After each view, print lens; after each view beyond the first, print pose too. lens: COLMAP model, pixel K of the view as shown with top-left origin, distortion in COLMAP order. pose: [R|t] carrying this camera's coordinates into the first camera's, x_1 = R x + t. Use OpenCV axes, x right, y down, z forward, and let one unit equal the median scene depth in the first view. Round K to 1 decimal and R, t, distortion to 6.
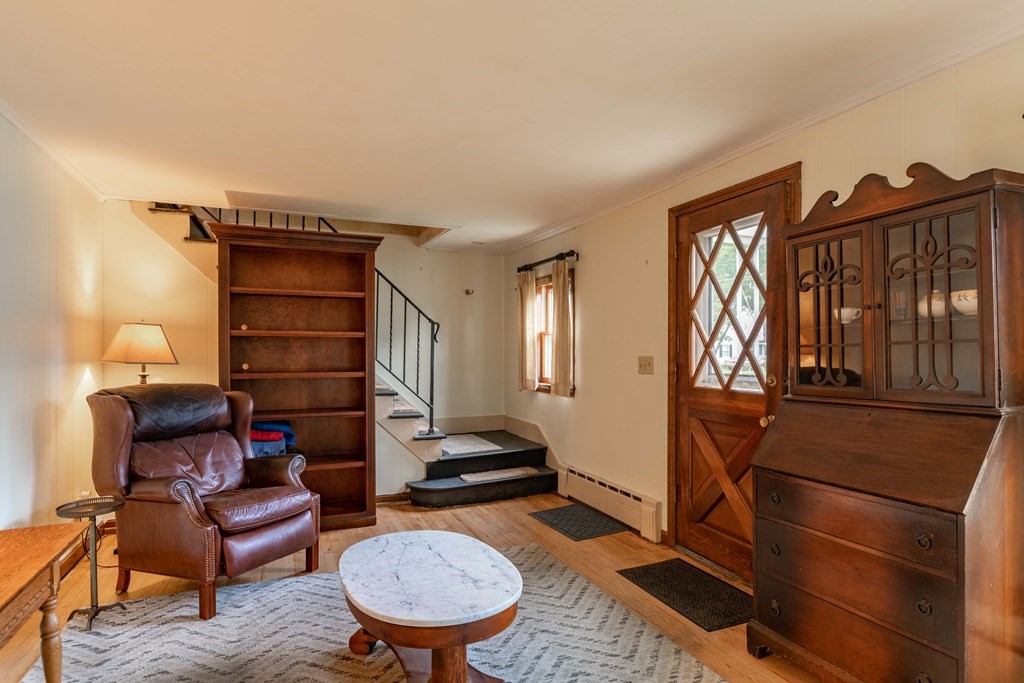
lens RADIAL K [[540.1, 0, 510.9], [0, 540.1, 345.3], [0, 0, 1]] dist [-0.001631, -0.000232]
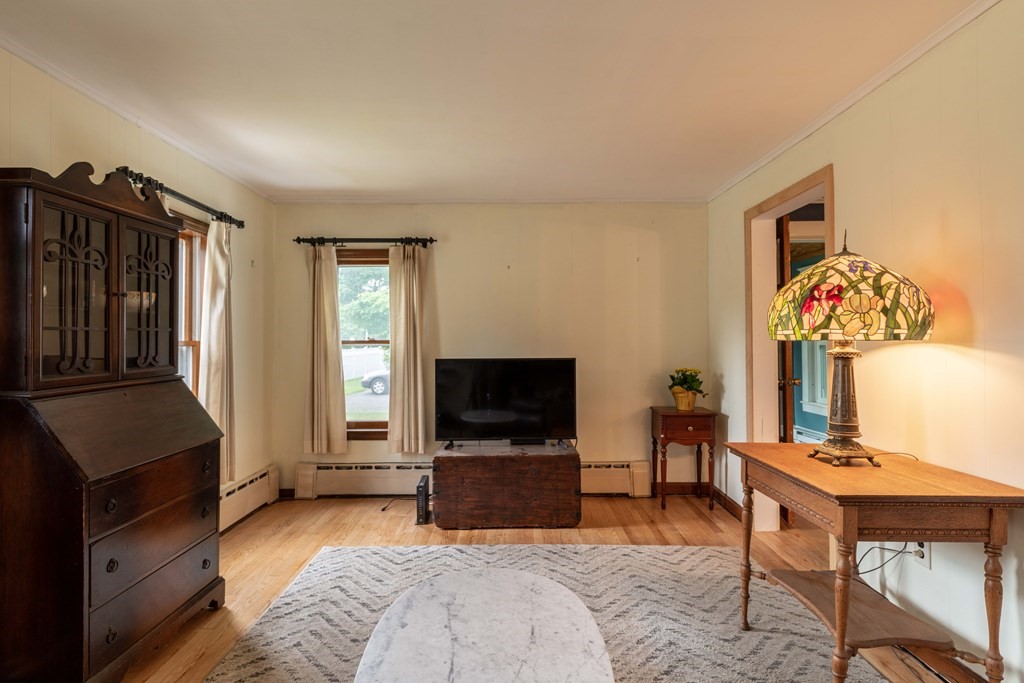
lens RADIAL K [[540.1, 0, 511.4], [0, 540.1, 337.5], [0, 0, 1]] dist [-0.001631, -0.000232]
pose [[-0.918136, 0.010595, 0.396124, -0.463181], [0.000542, 0.999675, -0.025482, 0.040549], [-0.396266, -0.023181, -0.917843, 1.638676]]
